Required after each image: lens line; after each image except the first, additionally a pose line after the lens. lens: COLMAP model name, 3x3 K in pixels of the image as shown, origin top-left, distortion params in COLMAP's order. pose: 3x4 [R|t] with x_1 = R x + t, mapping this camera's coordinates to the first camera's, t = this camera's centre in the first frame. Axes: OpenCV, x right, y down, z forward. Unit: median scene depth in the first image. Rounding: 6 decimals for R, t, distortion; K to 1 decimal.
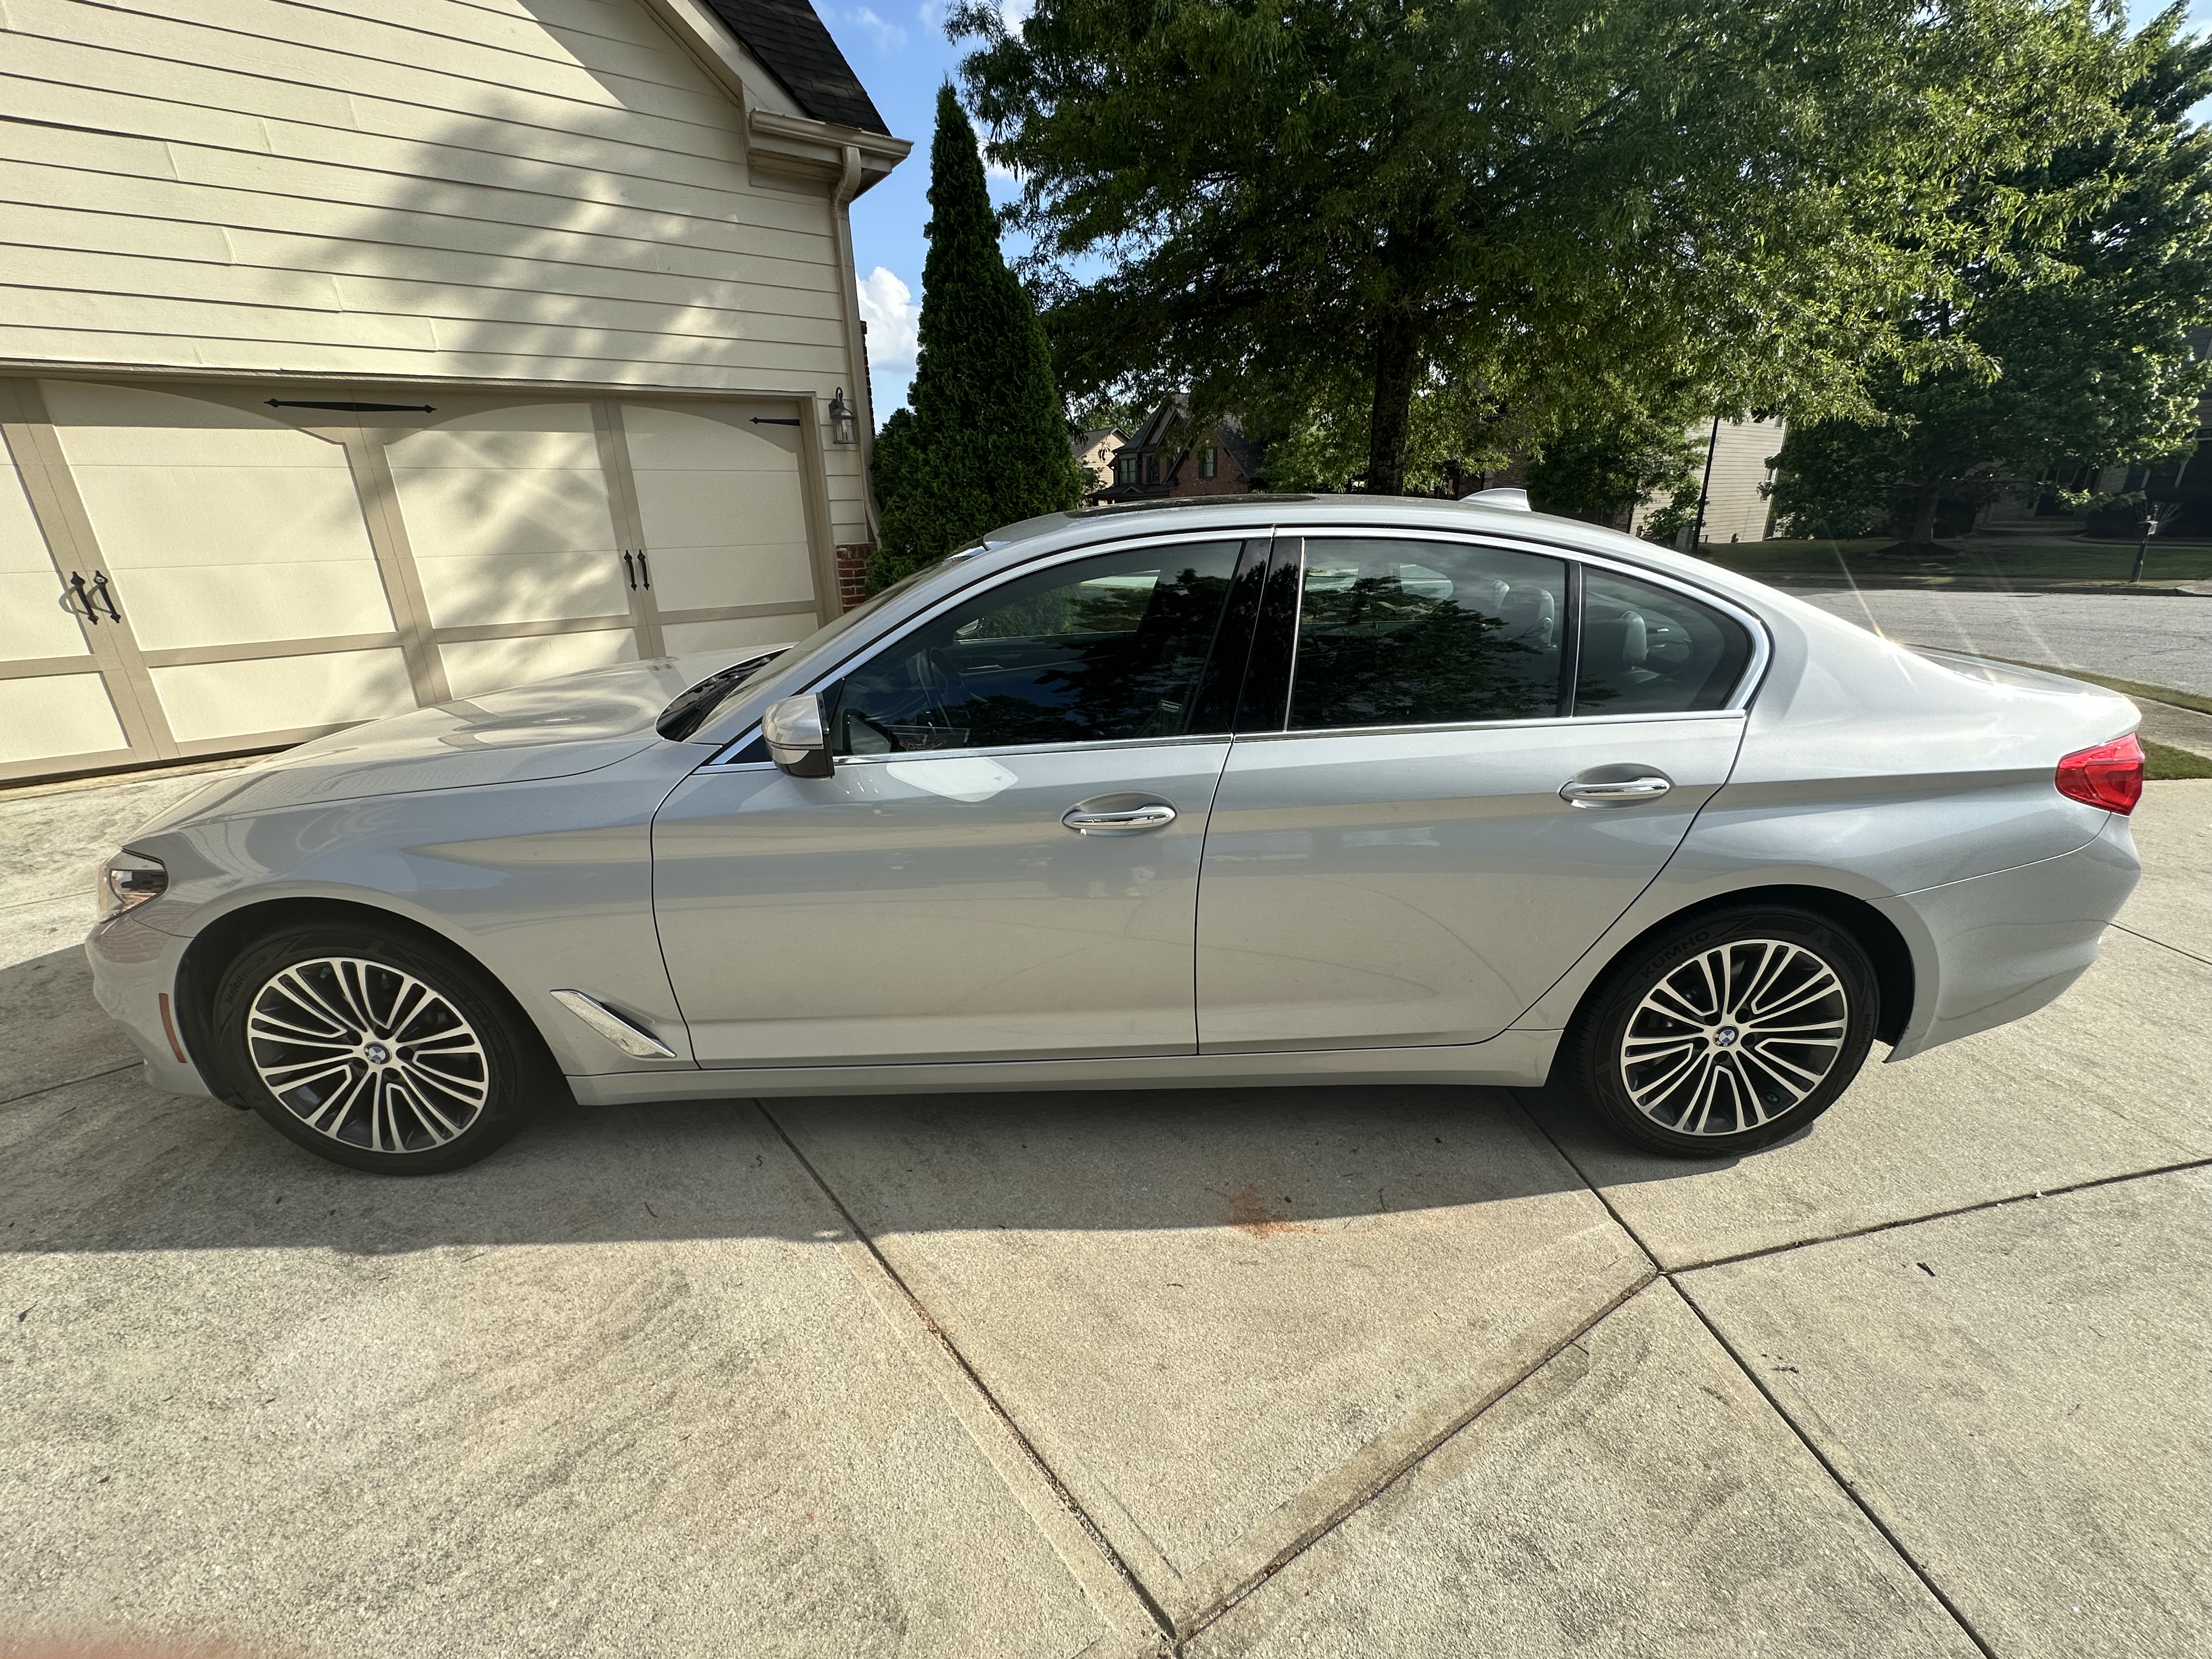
lens RADIAL K [[890.1, 0, 1106.0], [0, 890.1, 829.5], [0, 0, 1]] dist [-0.003124, 0.000123]
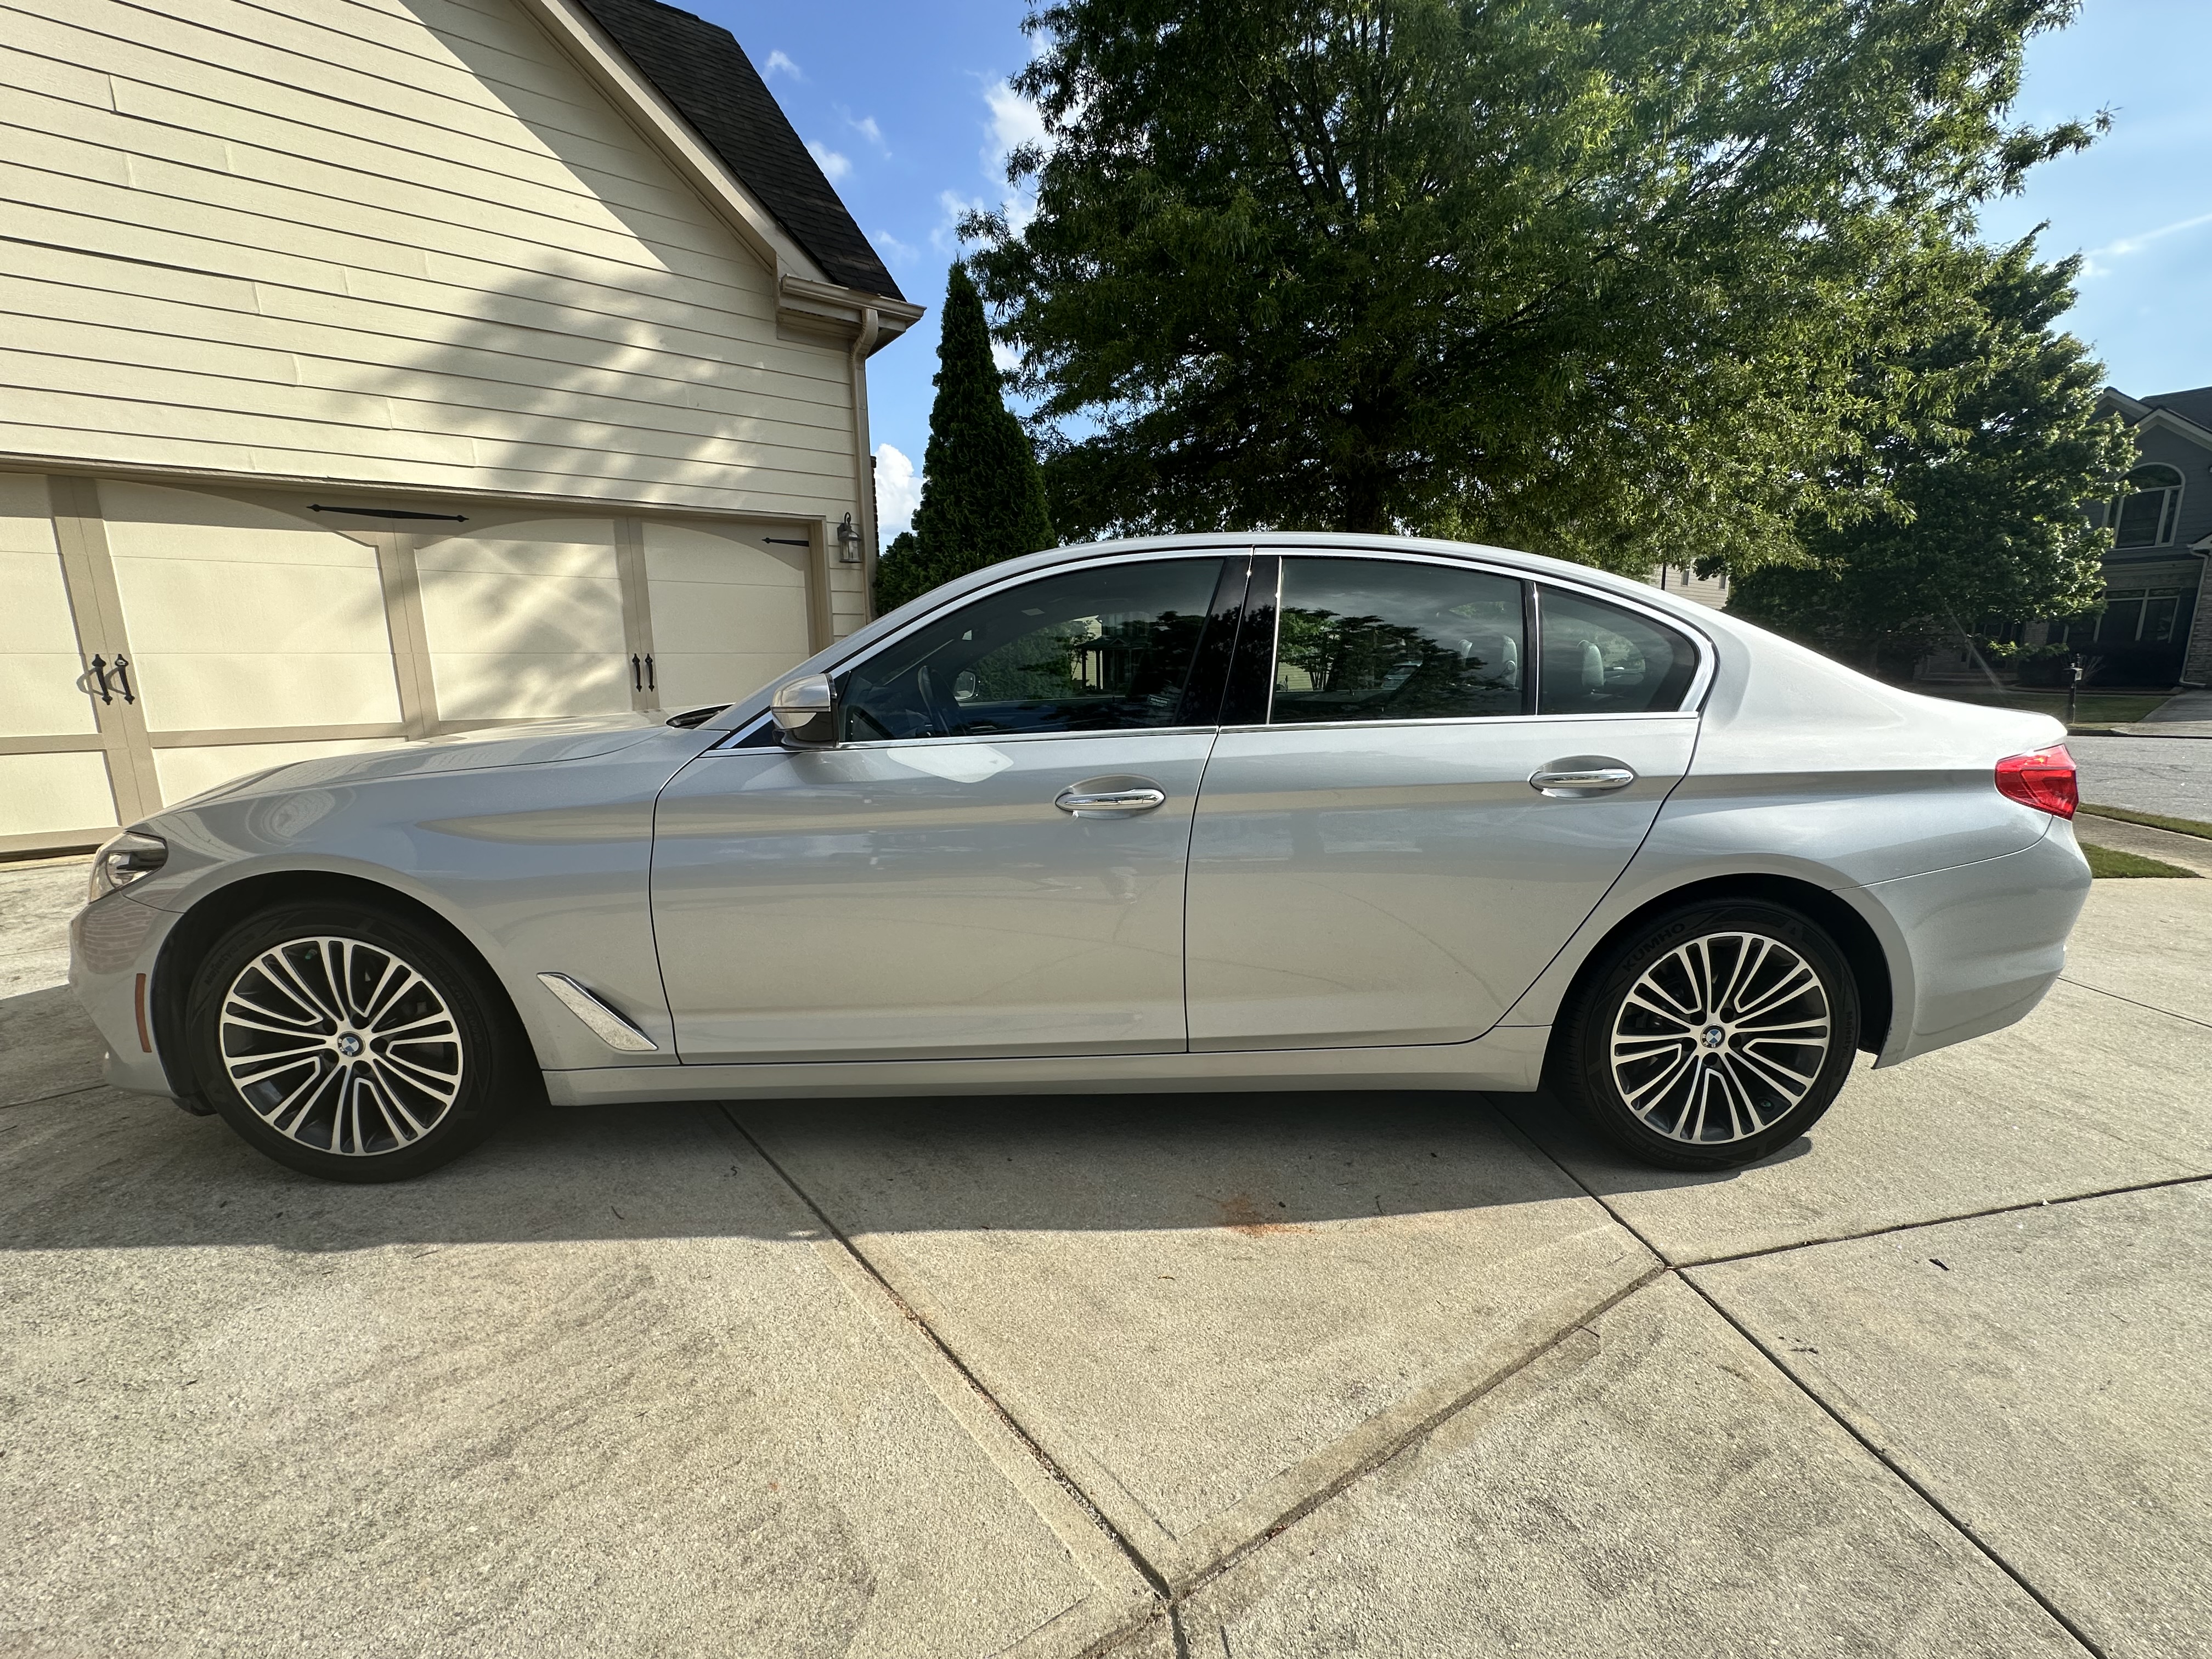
lens RADIAL K [[890.1, 0, 1106.0], [0, 890.1, 829.5], [0, 0, 1]] dist [-0.003124, 0.000123]
pose [[0.999848, 0.008642, 0.015163, -0.005194], [-0.006122, 0.987255, -0.159026, 0.171707], [-0.016344, 0.158909, 0.987158, -0.017294]]
